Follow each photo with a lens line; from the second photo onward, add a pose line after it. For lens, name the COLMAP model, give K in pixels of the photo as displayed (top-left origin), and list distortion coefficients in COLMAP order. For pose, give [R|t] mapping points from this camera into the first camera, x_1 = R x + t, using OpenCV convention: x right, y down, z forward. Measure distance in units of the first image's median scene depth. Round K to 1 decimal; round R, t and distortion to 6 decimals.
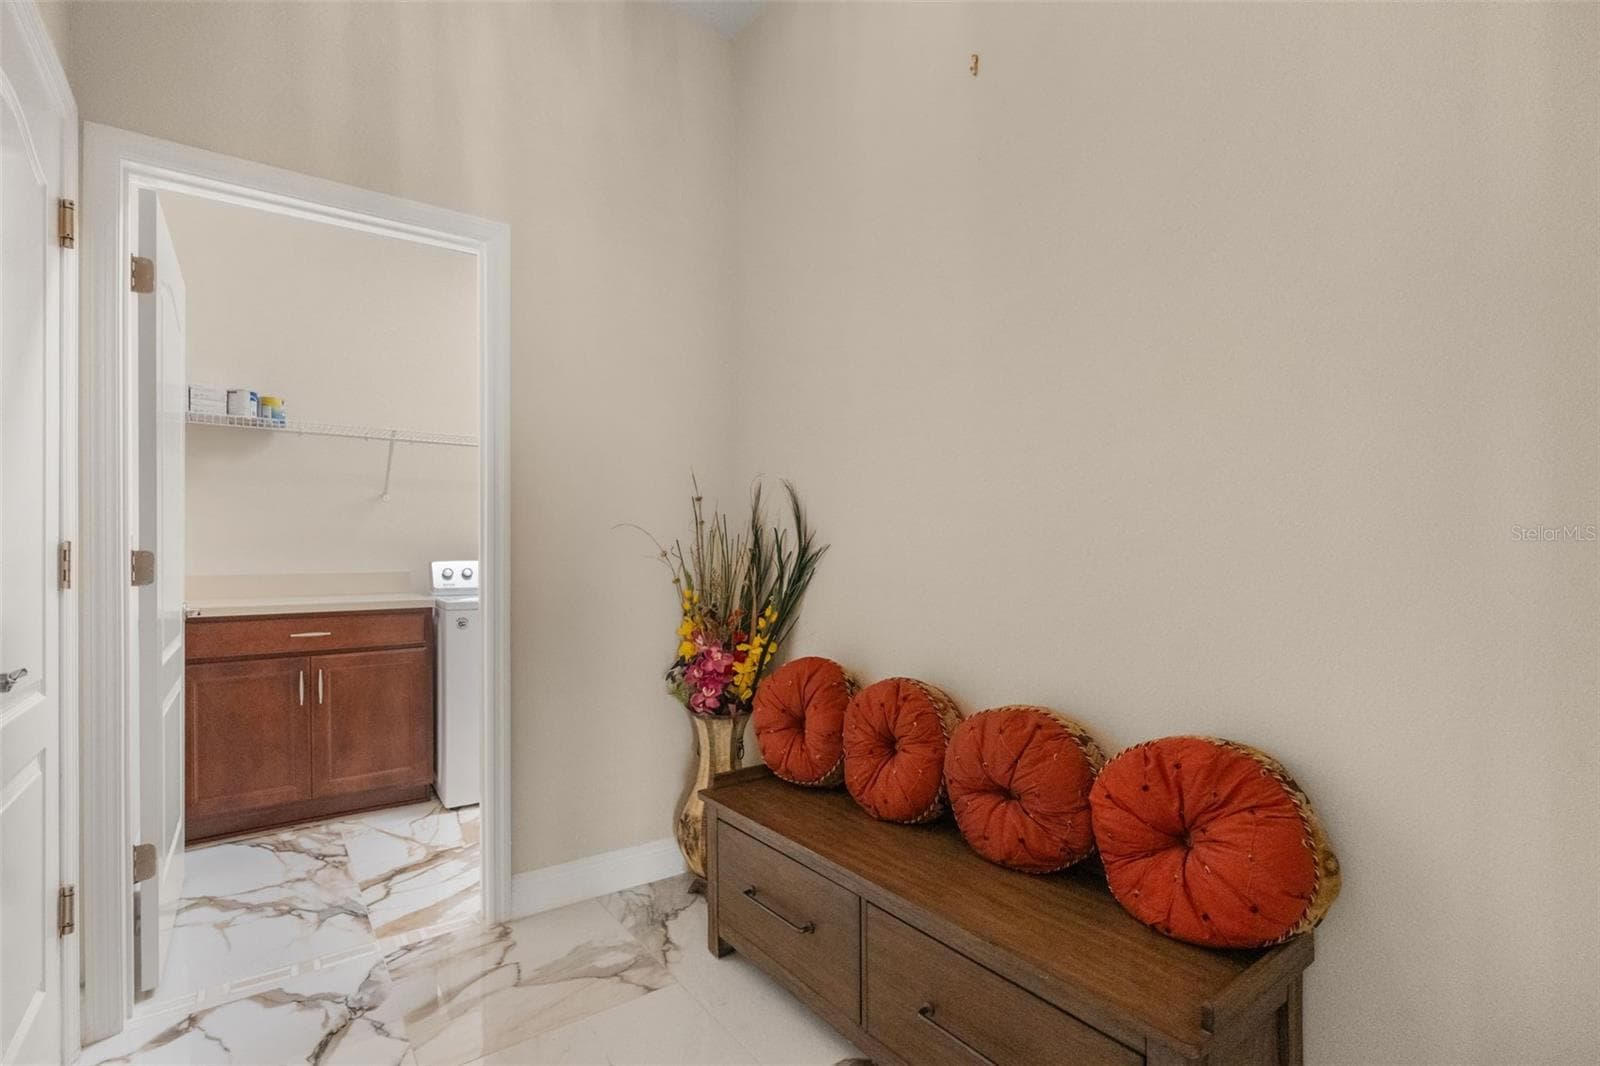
lens RADIAL K [[742.7, 0, 806.1], [0, 742.7, 544.3], [0, 0, 1]] dist [-0.000108, -0.000164]
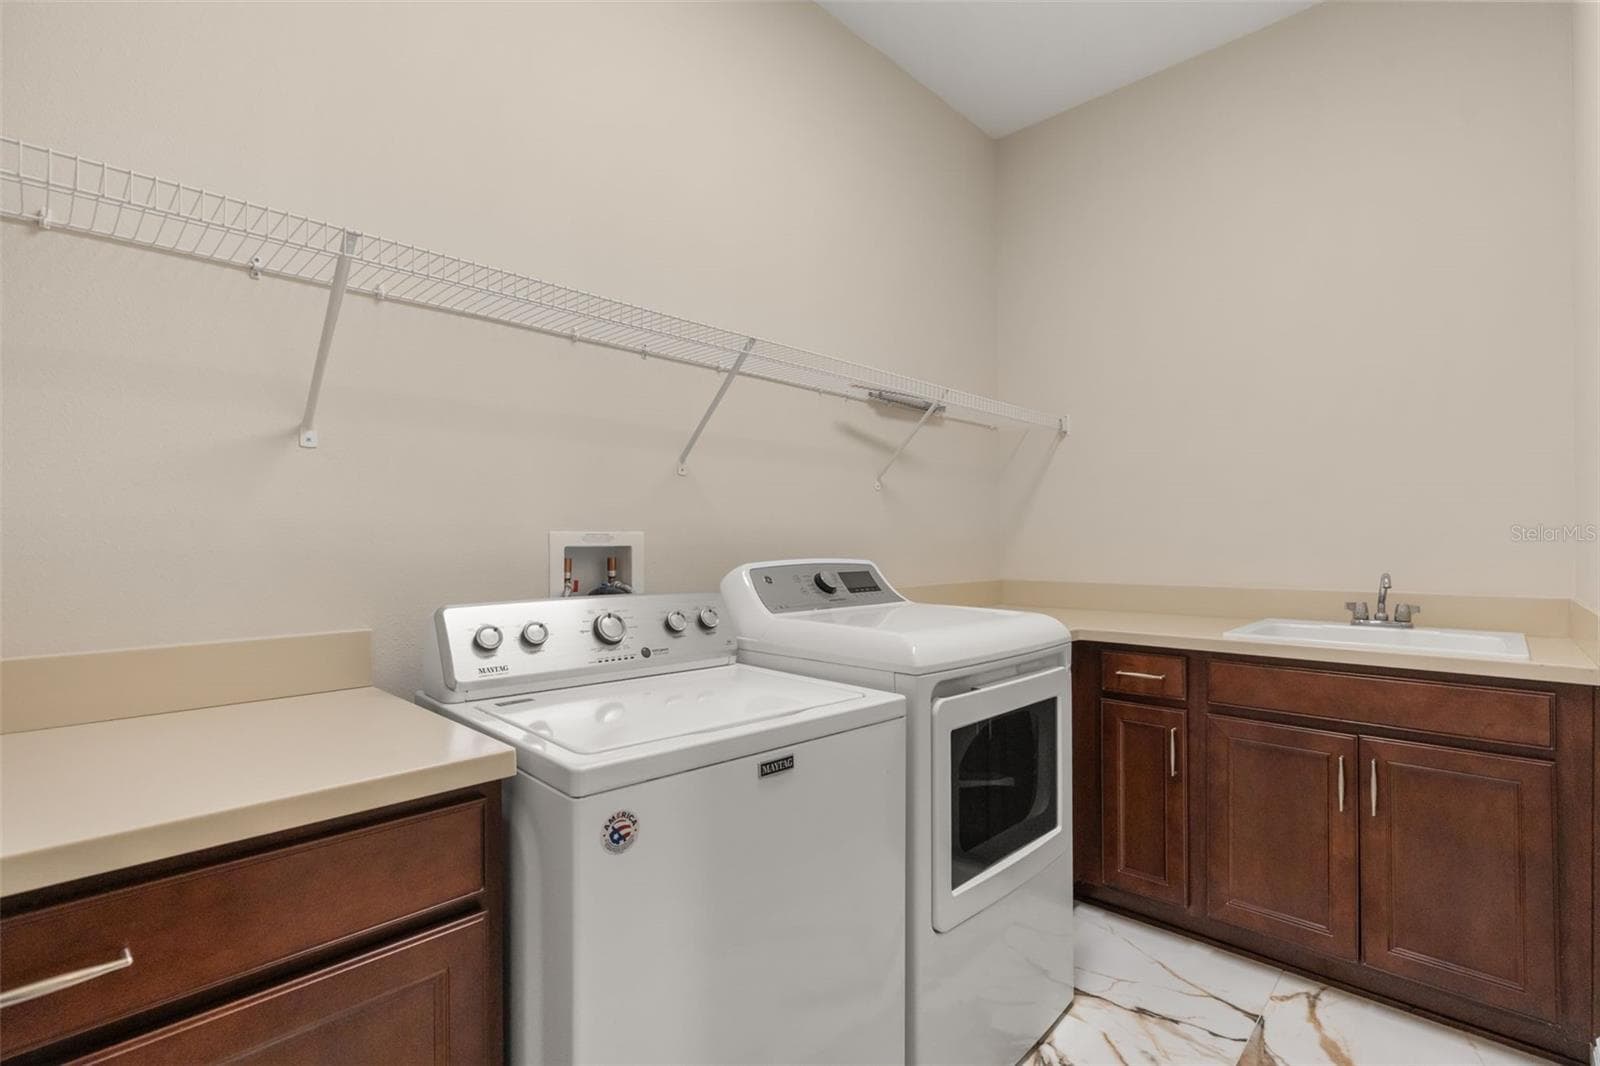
lens RADIAL K [[742.7, 0, 794.4], [0, 742.7, 529.6], [0, 0, 1]] dist [-0.000108, -0.000164]
pose [[0.989607, 0.002888, 0.143772, -0.383643], [-0.000468, 0.999858, -0.016864, -0.009828], [-0.143801, 0.016621, 0.989467, 0.605650]]
